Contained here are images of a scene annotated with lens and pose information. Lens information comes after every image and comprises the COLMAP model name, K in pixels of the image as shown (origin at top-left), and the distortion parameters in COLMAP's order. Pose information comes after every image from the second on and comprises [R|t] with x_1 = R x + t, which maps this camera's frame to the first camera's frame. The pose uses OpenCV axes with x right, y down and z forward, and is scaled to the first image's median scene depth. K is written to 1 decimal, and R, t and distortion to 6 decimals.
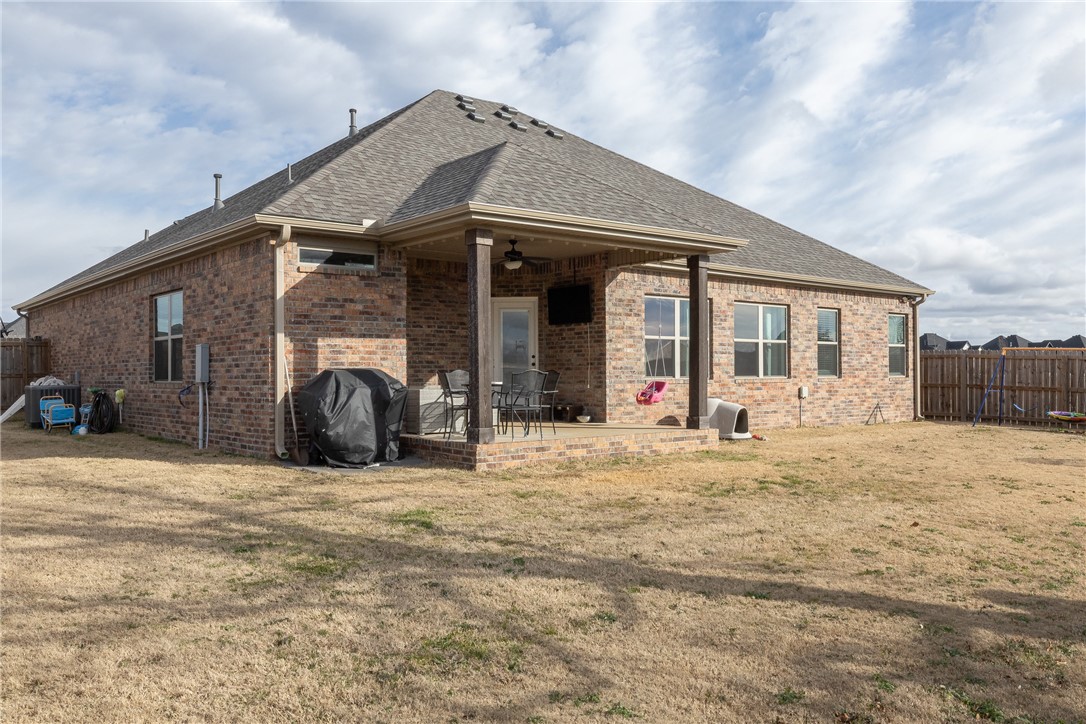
lens RADIAL K [[914.8, 0, 543.0], [0, 914.8, 362.0], [0, 0, 1]] dist [-0.005058, 0.005553]
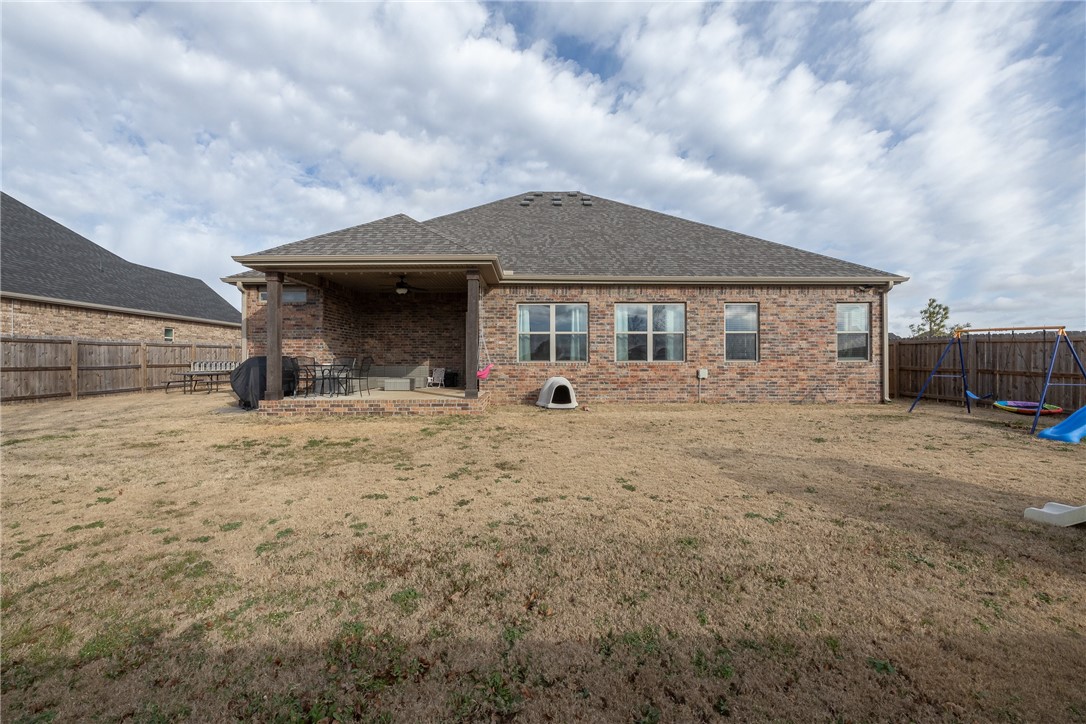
lens RADIAL K [[462.6, 0, 543.1], [0, 462.6, 375.4], [0, 0, 1]] dist [0.000430, -0.000002]
pose [[0.778006, 0.018912, -0.627973, 0.446428], [0.008929, 0.999113, 0.041151, 0.006969], [0.628194, -0.037623, 0.777147, 0.344851]]
